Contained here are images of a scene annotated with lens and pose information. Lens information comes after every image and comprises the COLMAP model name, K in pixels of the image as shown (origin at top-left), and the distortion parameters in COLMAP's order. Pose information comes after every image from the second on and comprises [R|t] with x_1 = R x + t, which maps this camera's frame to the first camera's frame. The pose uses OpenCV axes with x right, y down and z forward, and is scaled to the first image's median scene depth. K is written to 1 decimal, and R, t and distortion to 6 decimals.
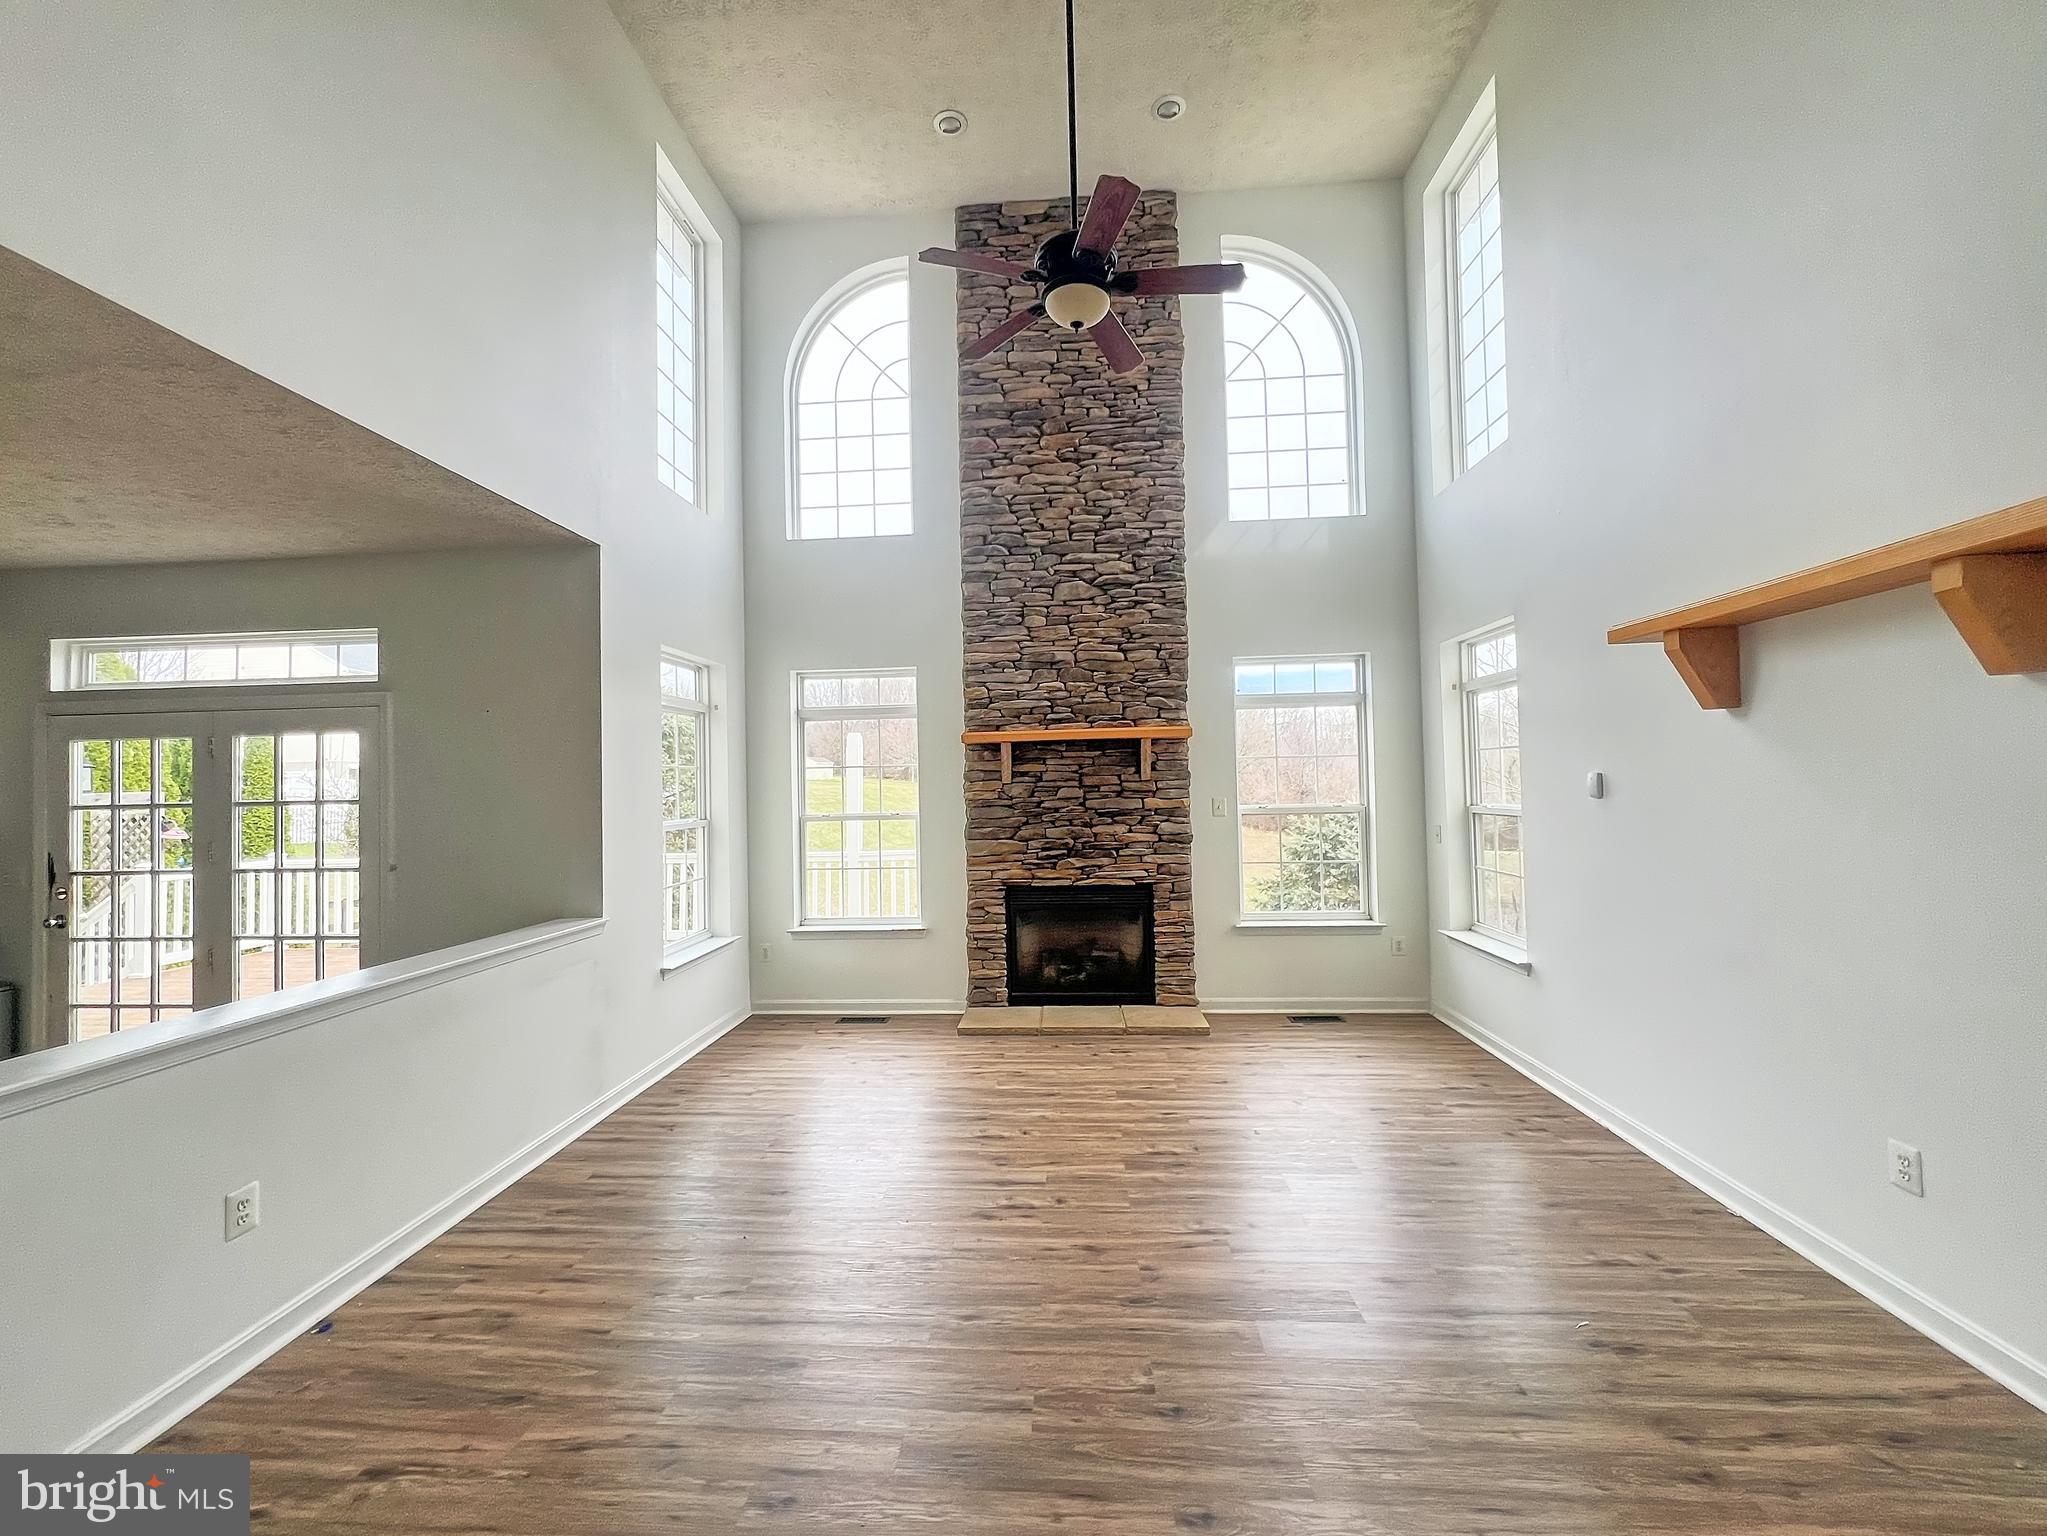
lens RADIAL K [[844.2, 0, 1018.1], [0, 844.2, 762.0], [0, 0, 1]] dist [-0.002215, 0.000040]
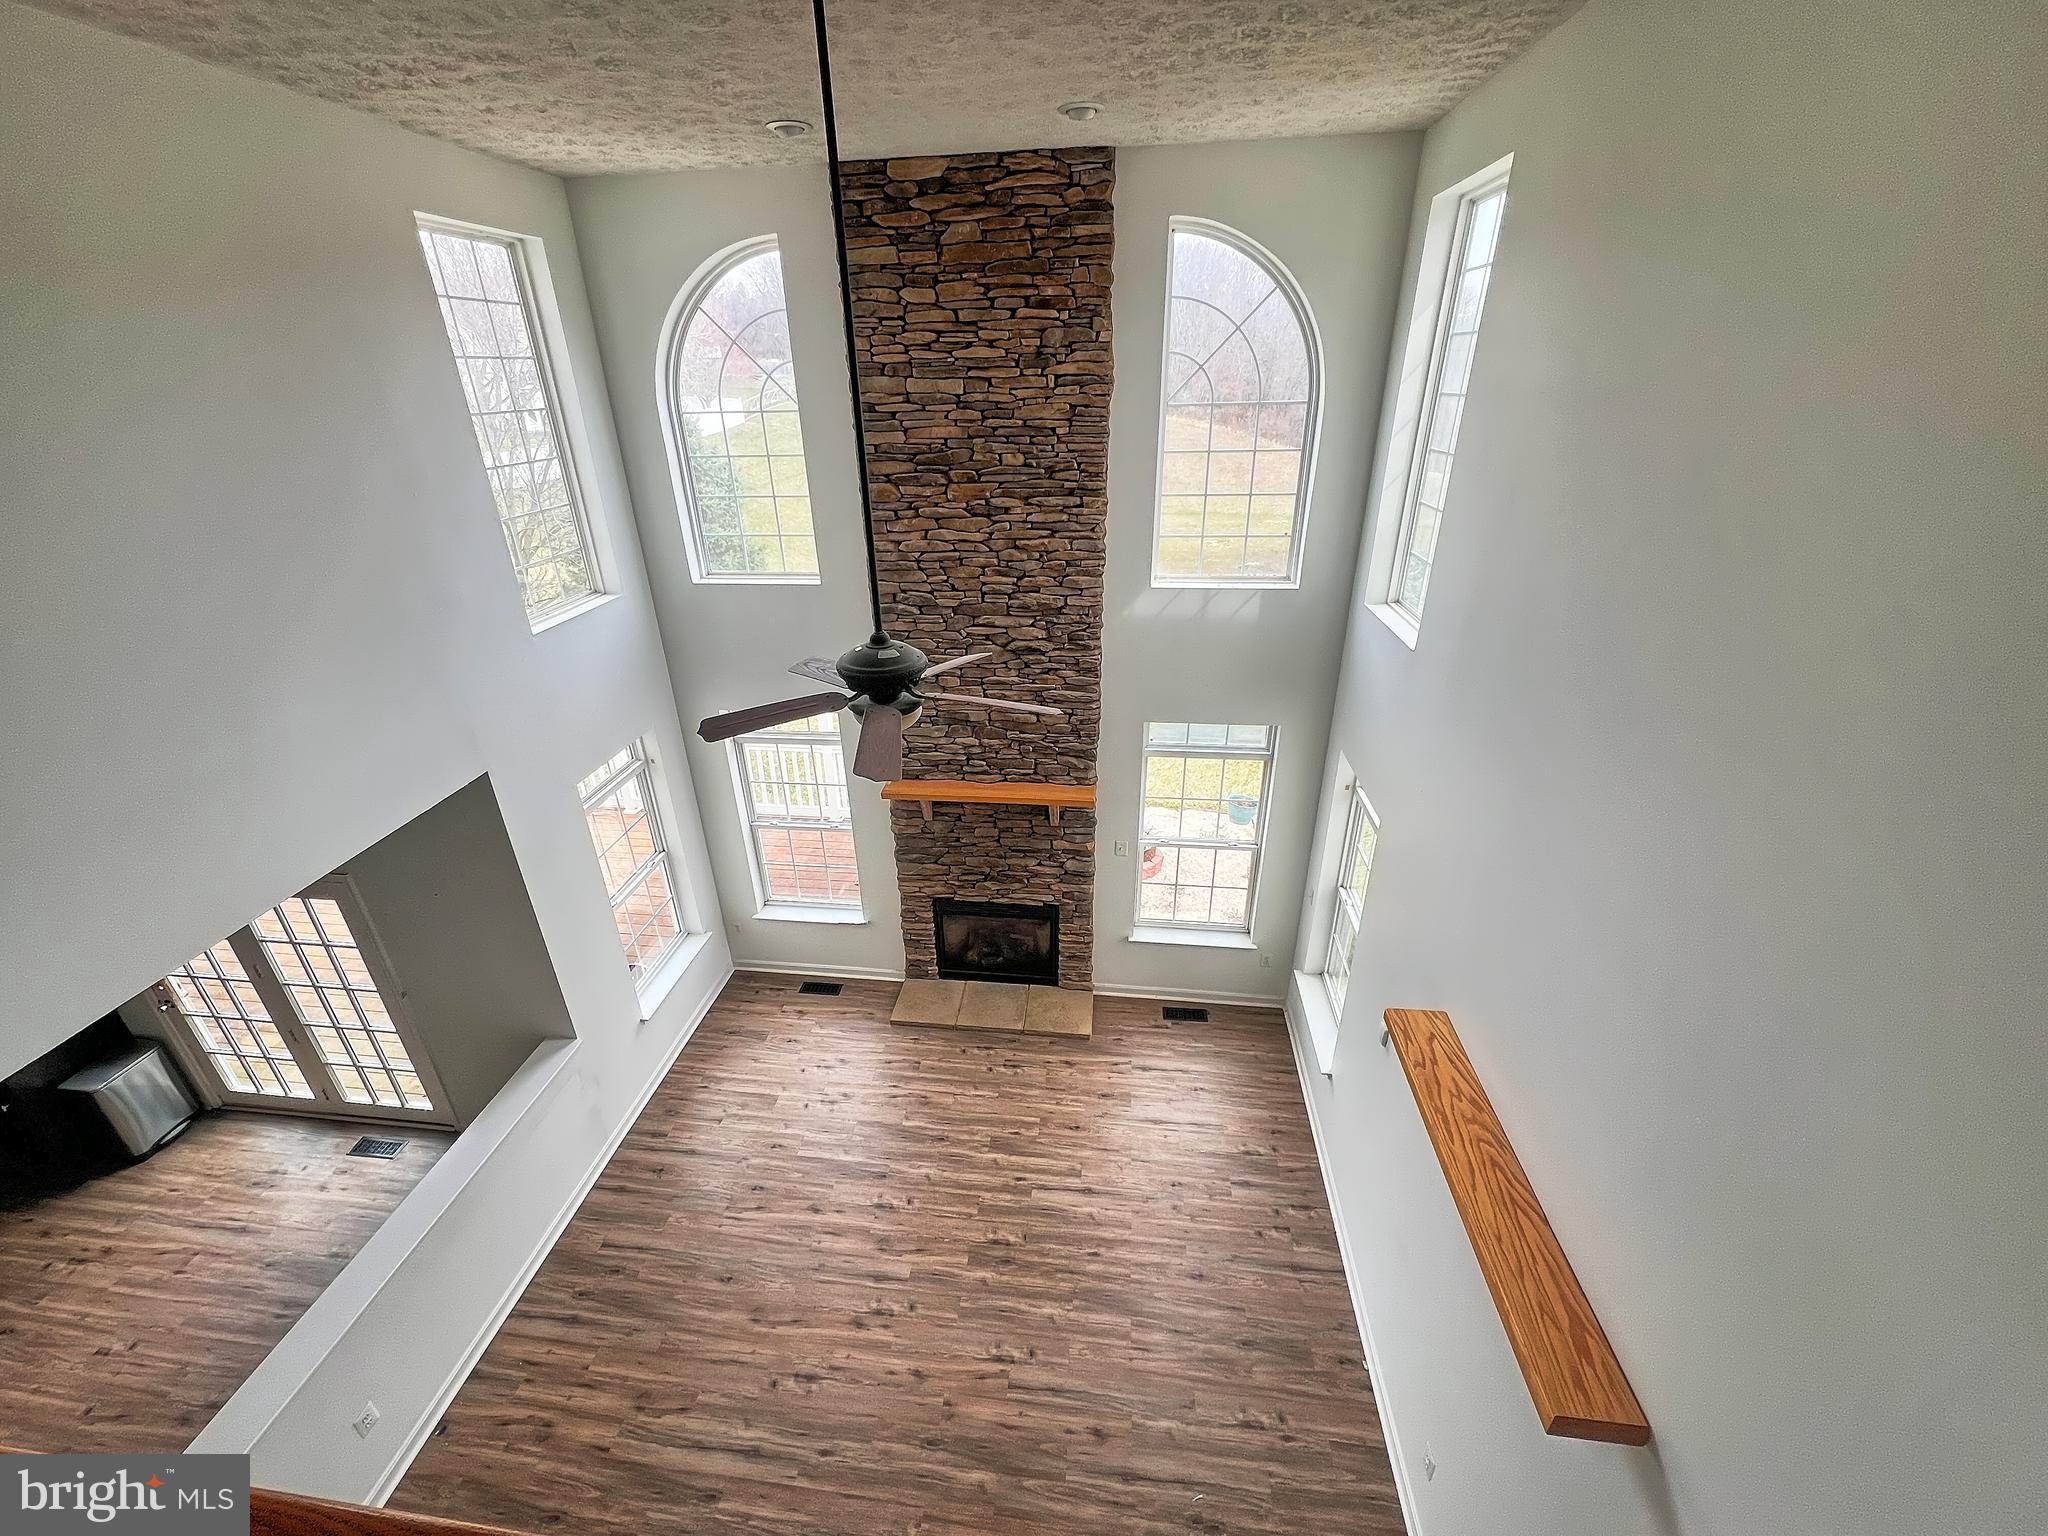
lens RADIAL K [[816.9, 0, 1018.4], [0, 816.9, 764.2], [0, 0, 1]] dist [-0.000439, -0.000541]
pose [[0.998580, 0.024569, -0.047262, 0.151816], [-0.000067, 0.887851, 0.460131, -0.530002], [0.053266, -0.459474, 0.886592, 0.102449]]
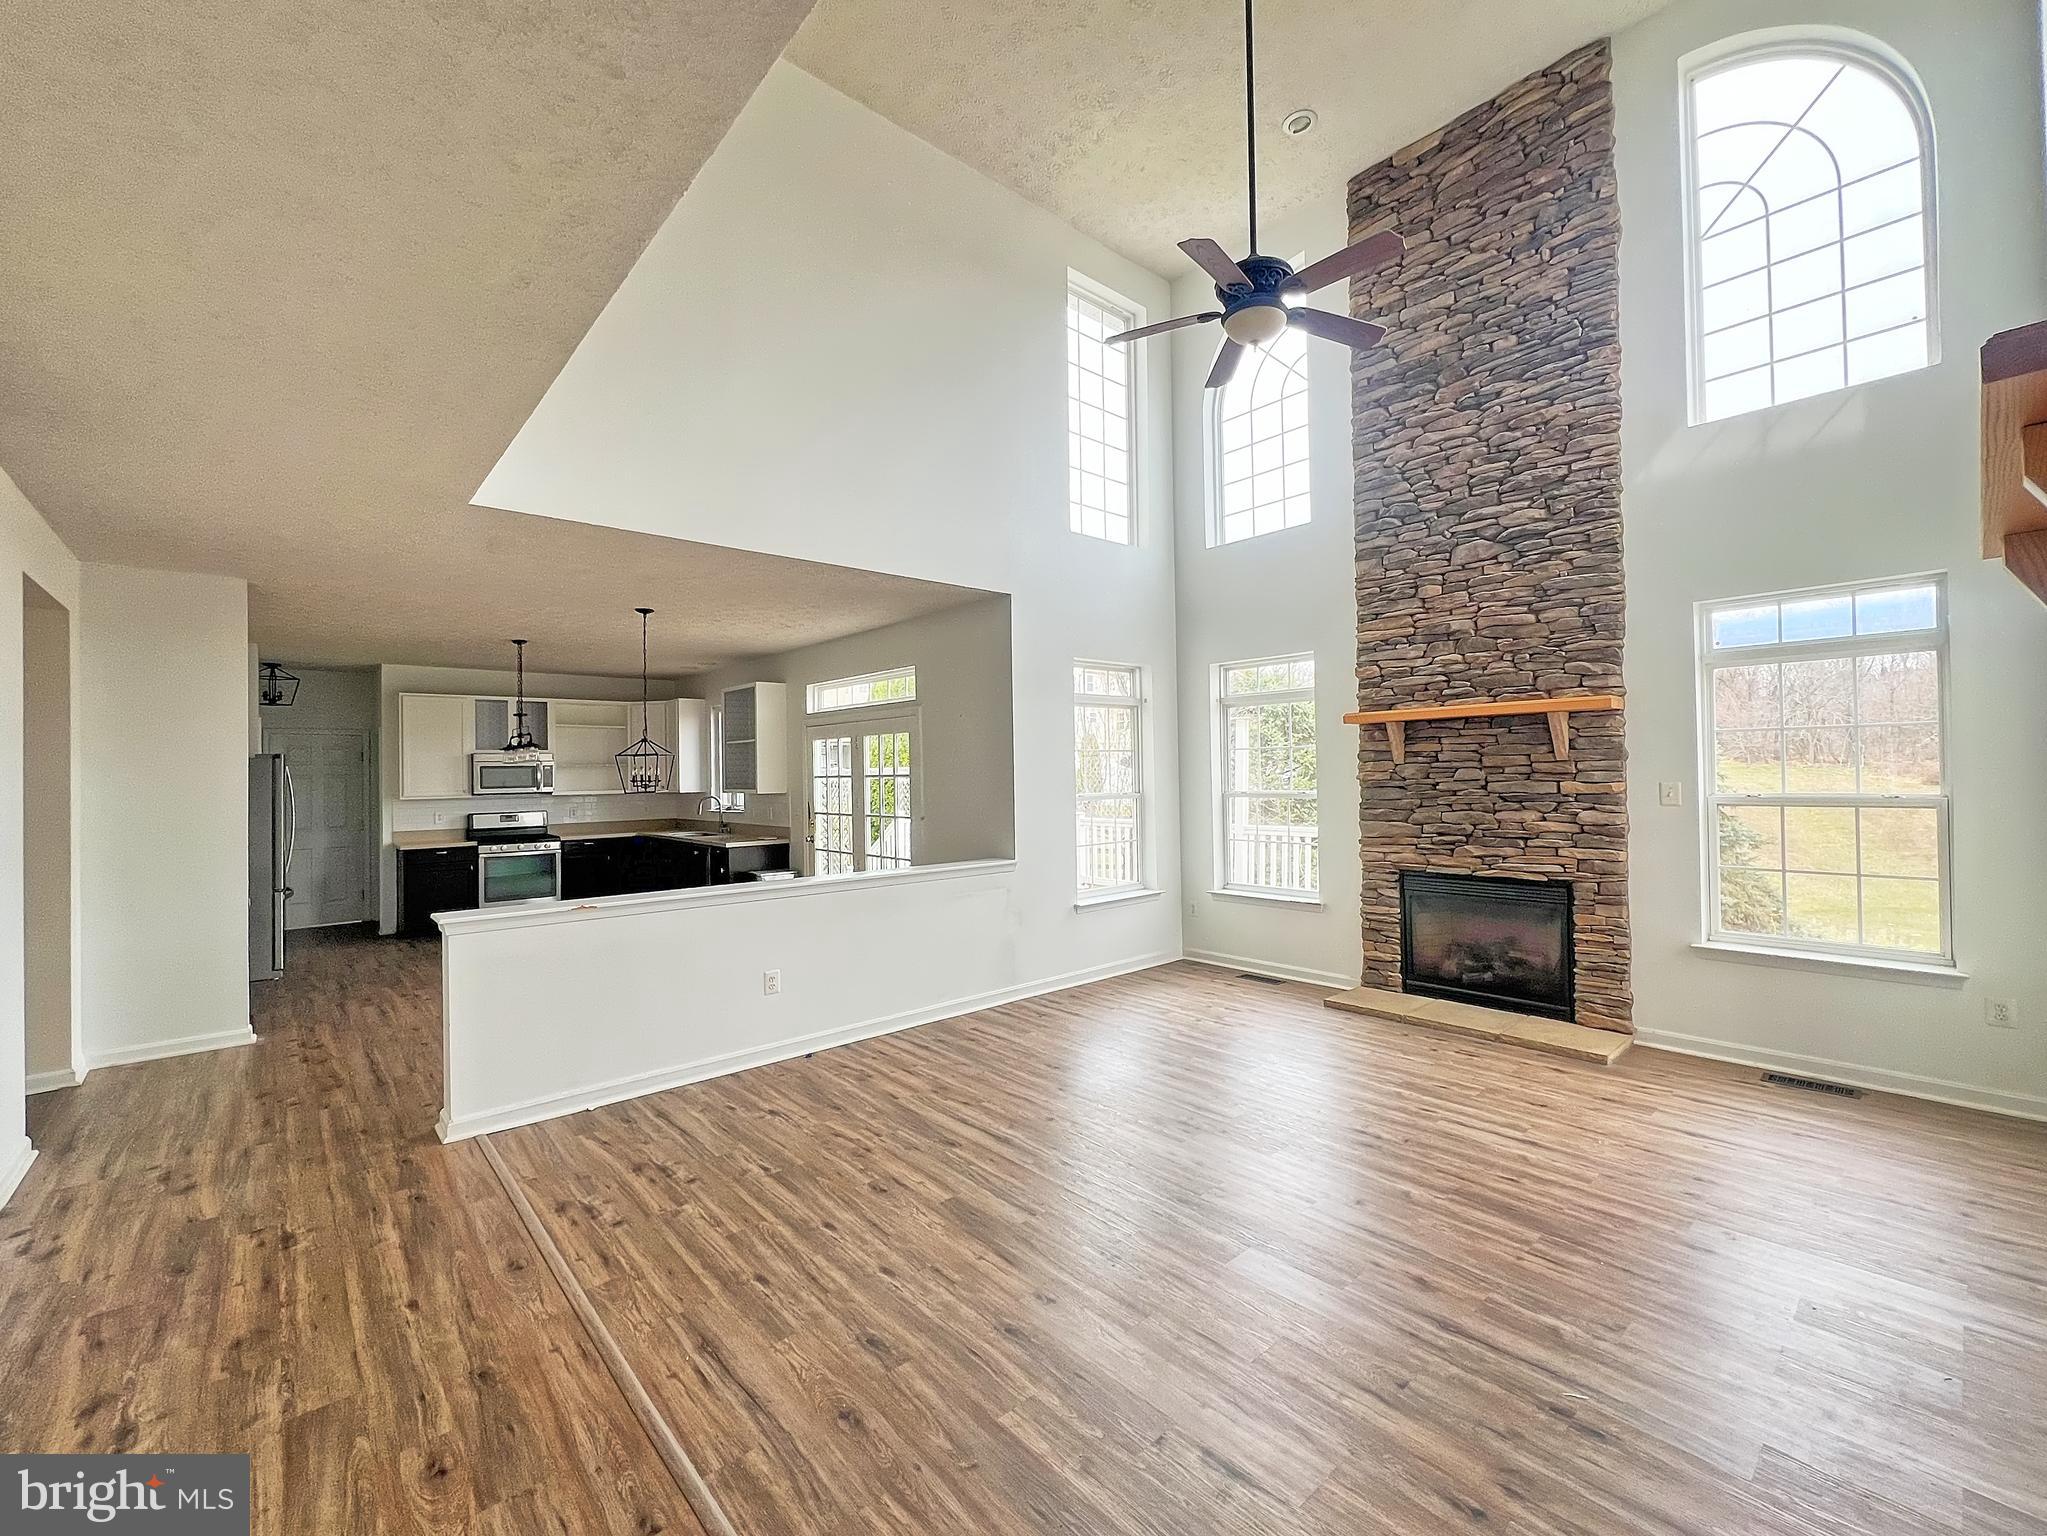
lens RADIAL K [[851.8, 0, 1015.3], [0, 851.8, 761.8], [0, 0, 1]] dist [-0.001836, 0.000376]
pose [[0.712045, 0.000214, -0.702134, 0.360471], [0.020174, 0.999581, 0.020764, -0.006040], [0.701844, -0.028949, 0.711742, -0.003811]]
